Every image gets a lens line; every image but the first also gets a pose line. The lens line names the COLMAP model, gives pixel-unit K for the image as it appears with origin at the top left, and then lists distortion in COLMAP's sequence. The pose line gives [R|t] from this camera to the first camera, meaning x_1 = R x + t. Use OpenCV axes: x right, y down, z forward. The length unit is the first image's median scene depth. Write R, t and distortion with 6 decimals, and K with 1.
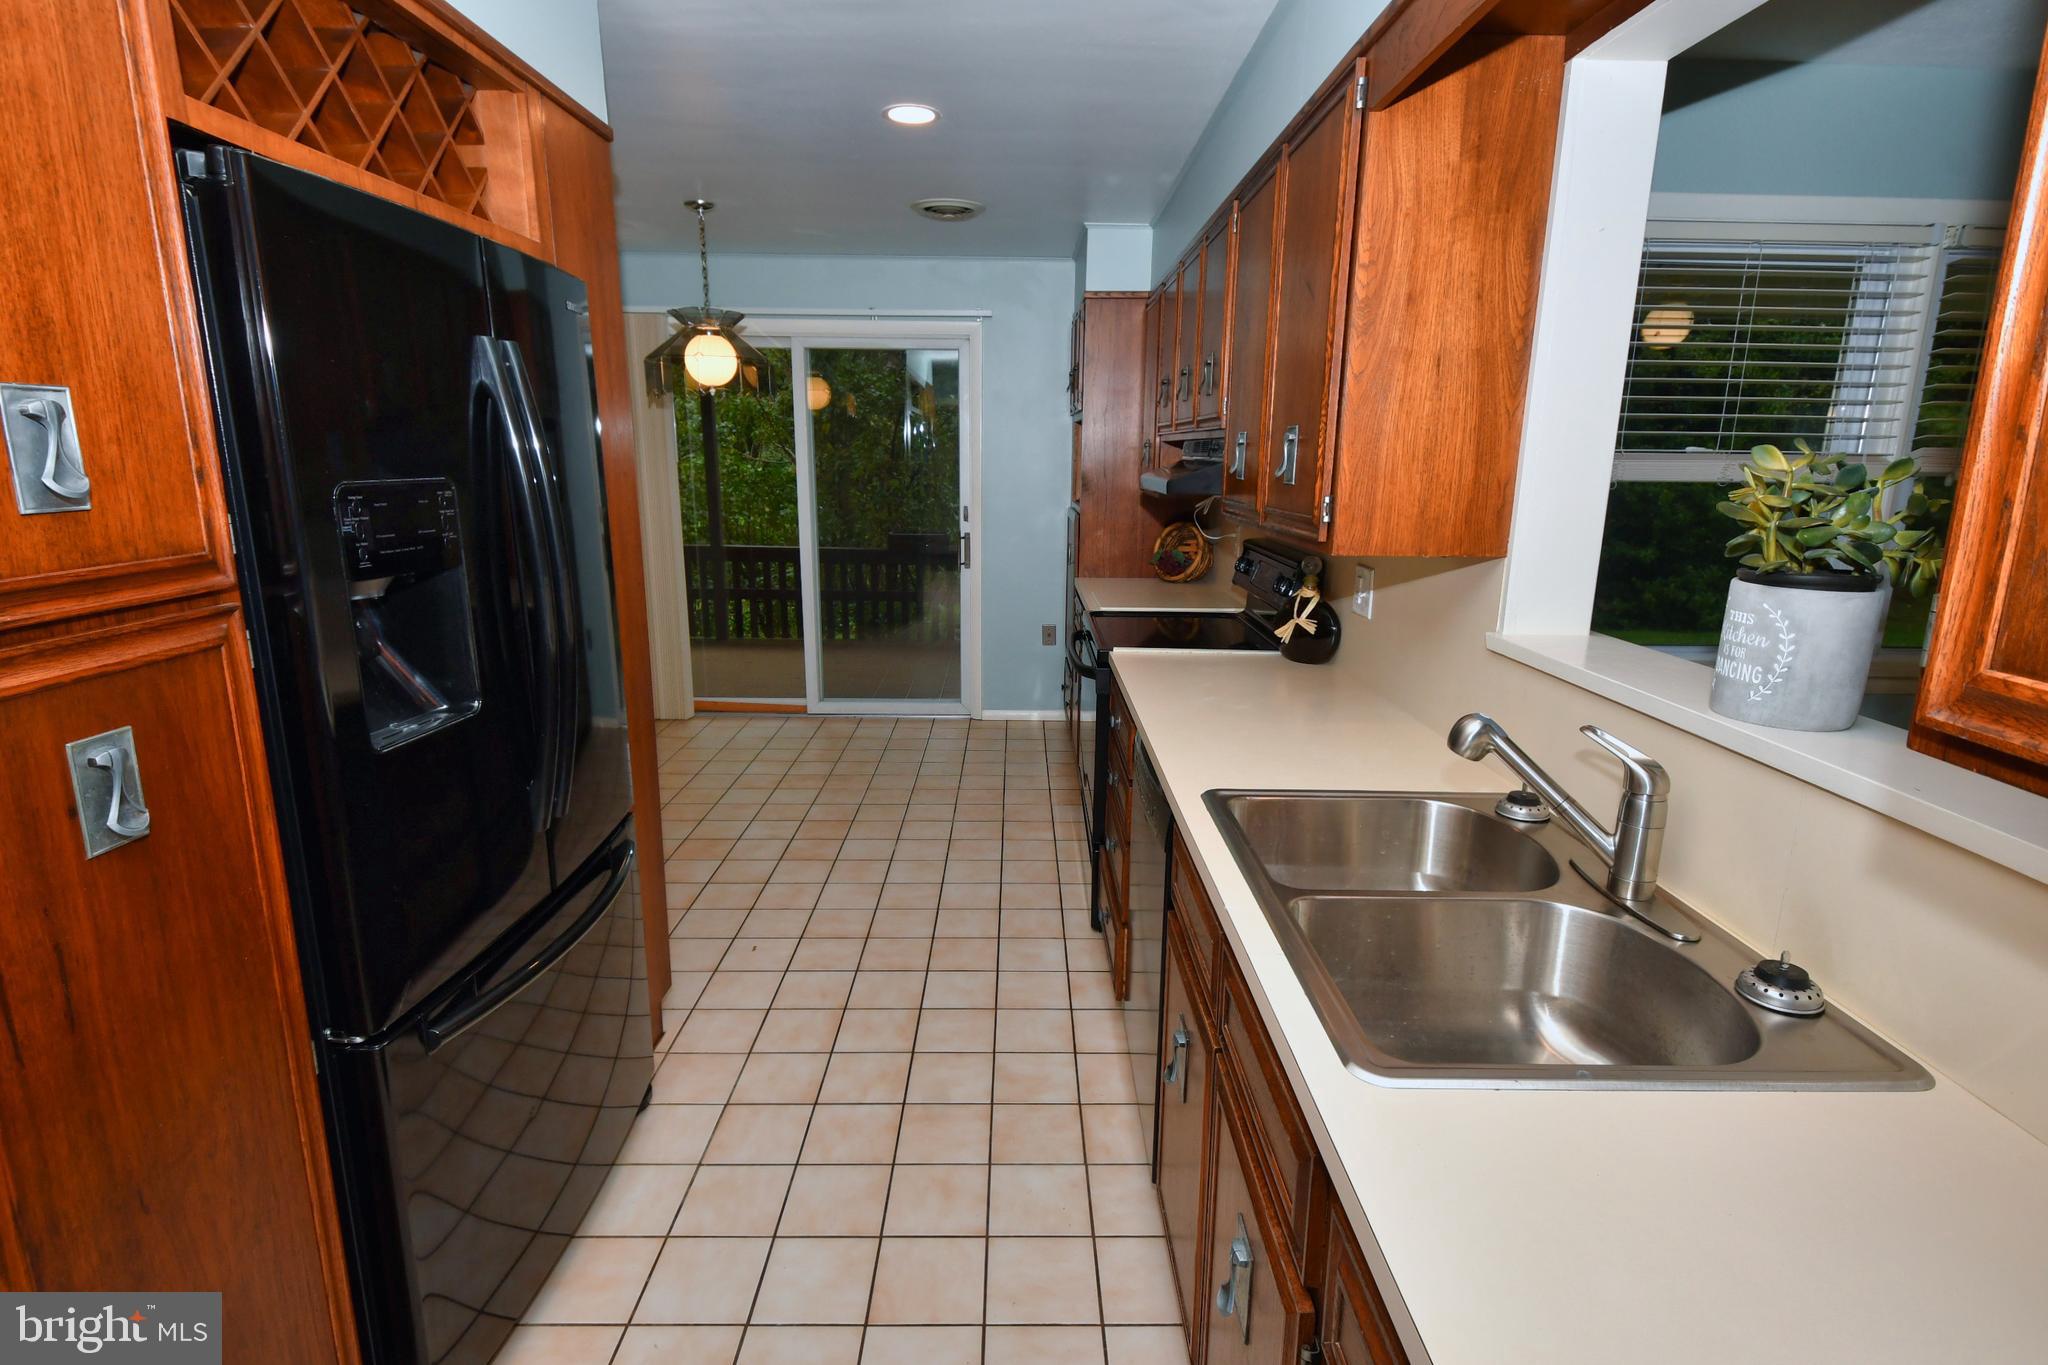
lens RADIAL K [[1029.8, 0, 1024.0], [0, 1029.8, 682.5], [0, 0, 1]] dist [0.079223, -0.047708]
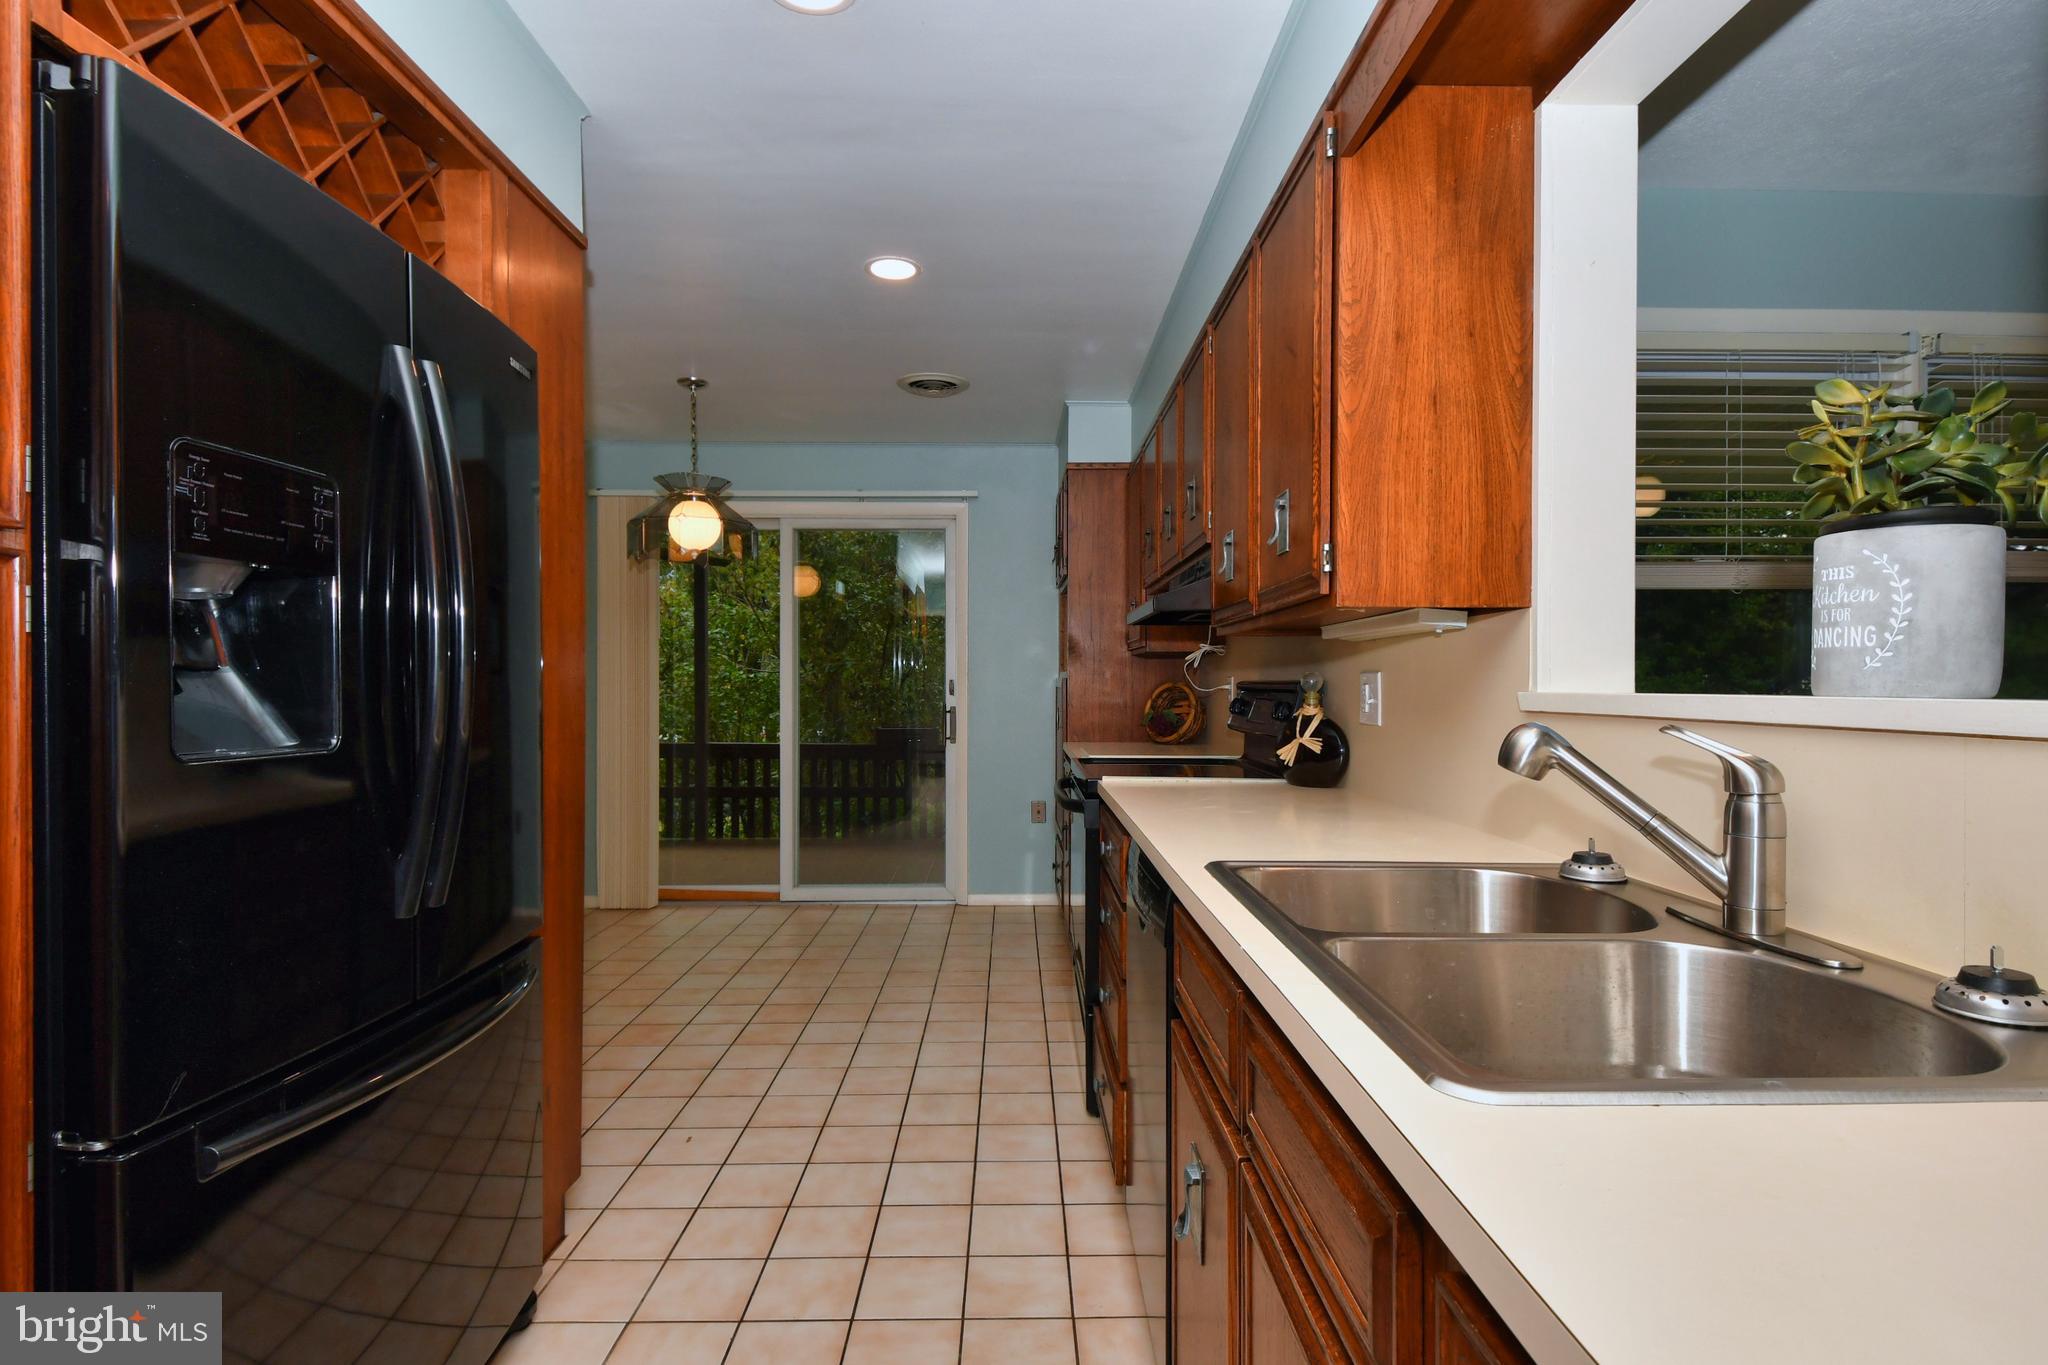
lens RADIAL K [[1029.8, 0, 1024.0], [0, 1029.8, 682.5], [0, 0, 1]] dist [0.079223, -0.047708]
pose [[0.999945, -0.008899, 0.005546, 0.014562], [0.009899, 0.975605, -0.219309, 0.099666], [-0.003459, 0.219352, 0.975640, 0.100310]]
